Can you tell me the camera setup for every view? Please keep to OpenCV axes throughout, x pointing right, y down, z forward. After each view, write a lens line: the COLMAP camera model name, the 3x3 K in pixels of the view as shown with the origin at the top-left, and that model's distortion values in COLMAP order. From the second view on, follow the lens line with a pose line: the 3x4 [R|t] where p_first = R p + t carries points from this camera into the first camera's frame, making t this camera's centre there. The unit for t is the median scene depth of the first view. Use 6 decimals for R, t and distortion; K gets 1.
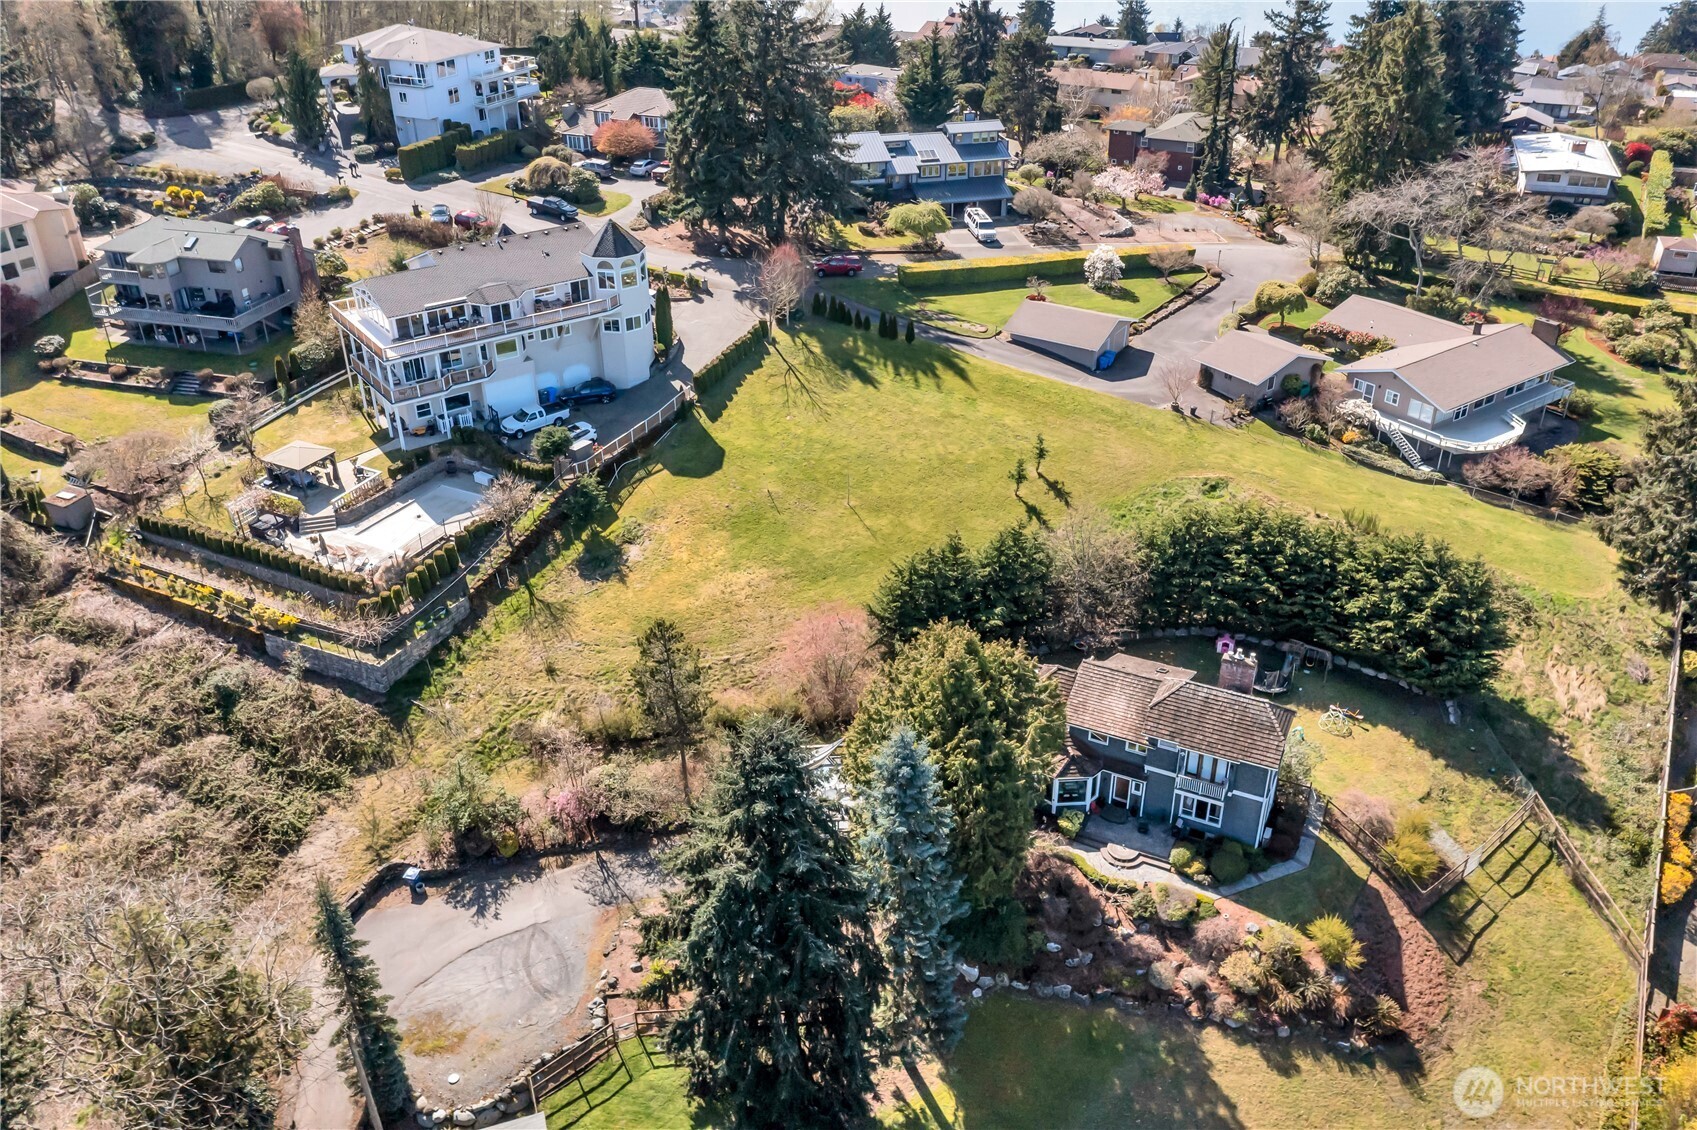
lens RADIAL K [[1347.1, 0, 858.7], [0, 1347.1, 564.3], [0, 0, 1]] dist [0.001384, 0.009982]
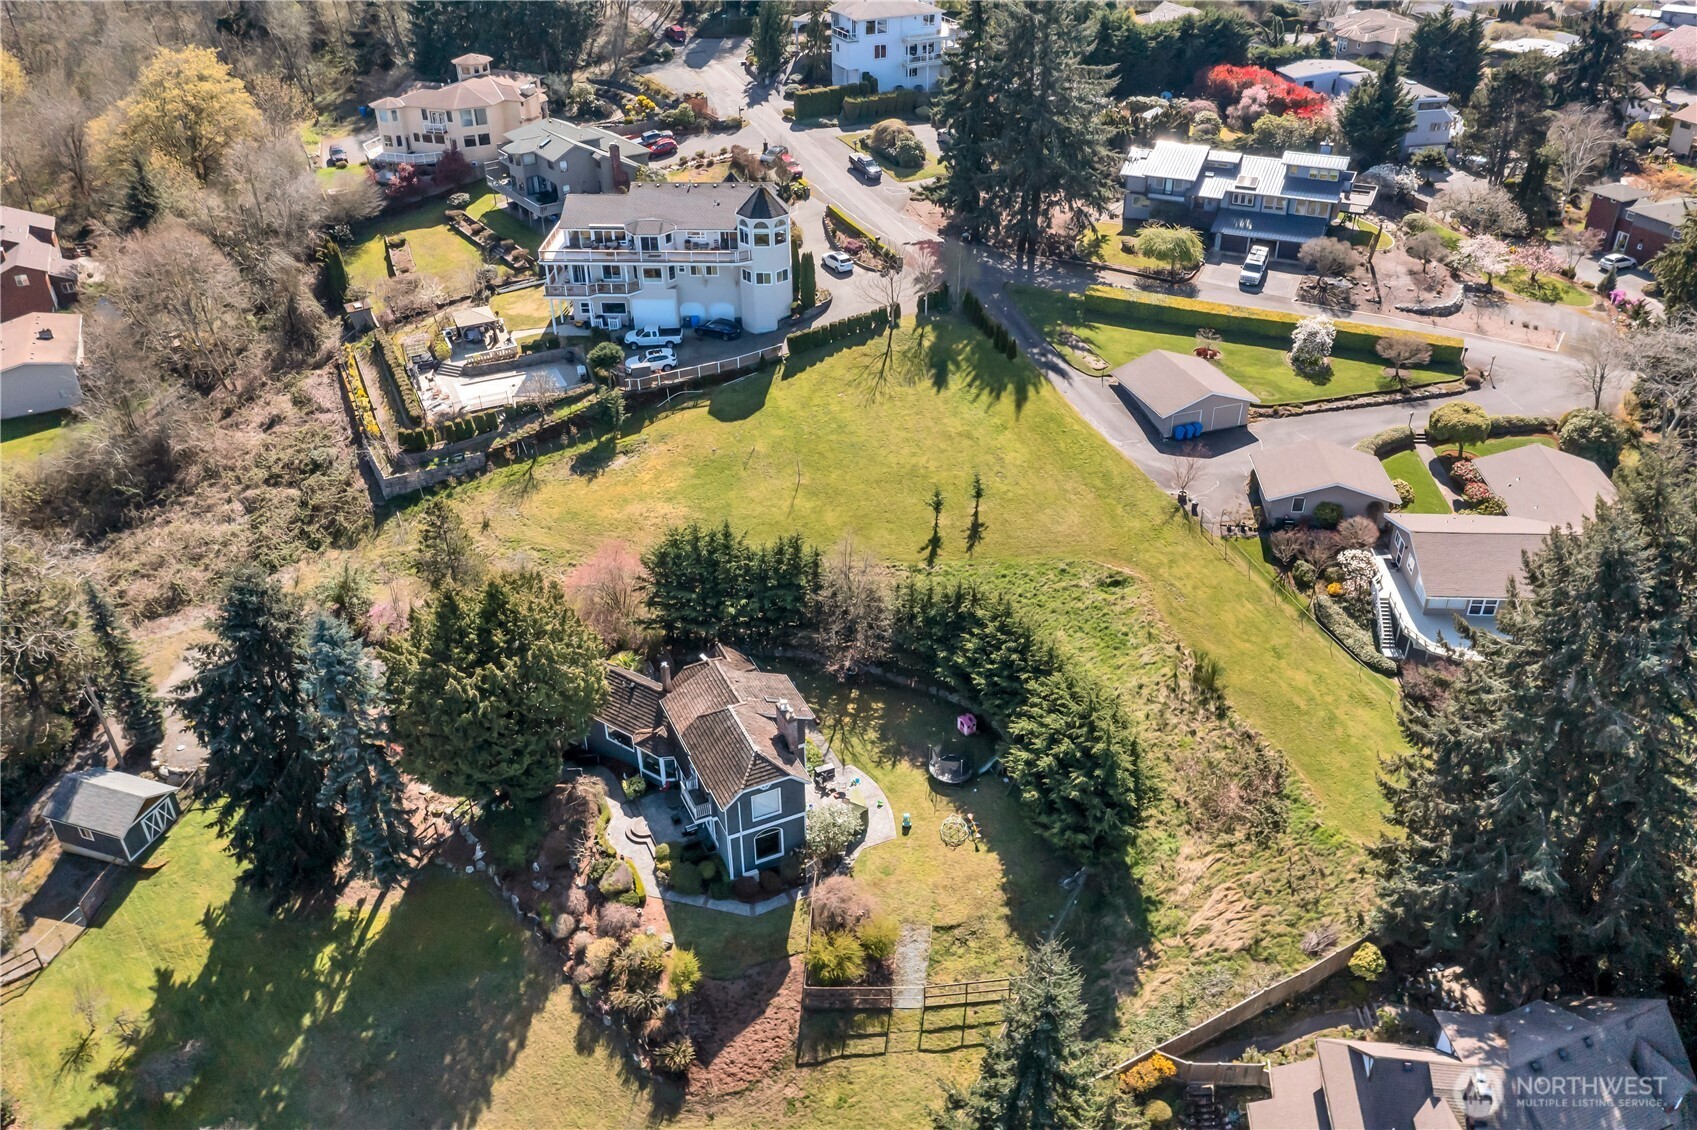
lens RADIAL K [[1347.1, 0, 853.7], [0, 1347.1, 570.0], [0, 0, 1]] dist [0.001384, 0.009982]
pose [[0.780669, 0.336405, -0.526675, 0.659680], [-0.308078, 0.940398, 0.144011, -0.155790], [0.543731, 0.049832, 0.837779, 0.121030]]
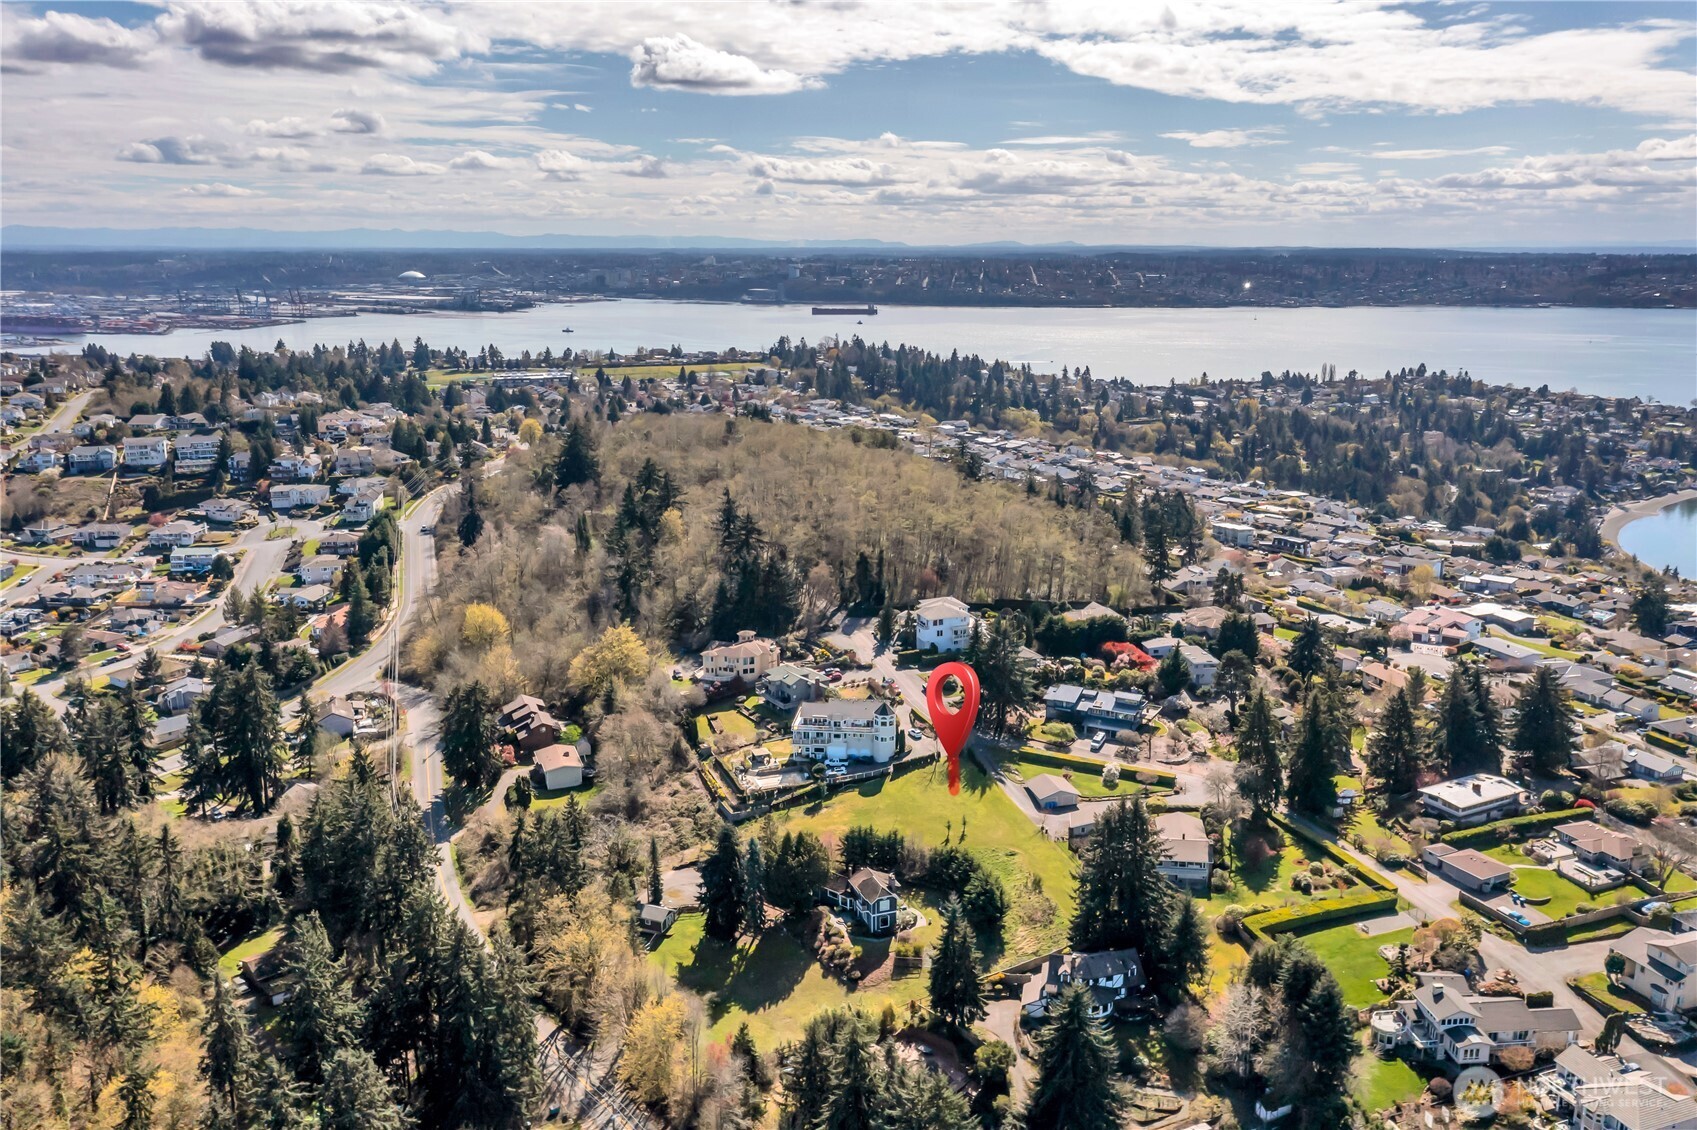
lens RADIAL K [[1347.1, 0, 857.9], [0, 1347.1, 624.5], [0, 0, 1]] dist [0.001384, 0.009982]
pose [[0.735621, 0.189069, -0.650473, 1.752829], [-0.340179, 0.933501, -0.113375, -0.081154], [0.585781, 0.304678, 0.751020, -1.317221]]
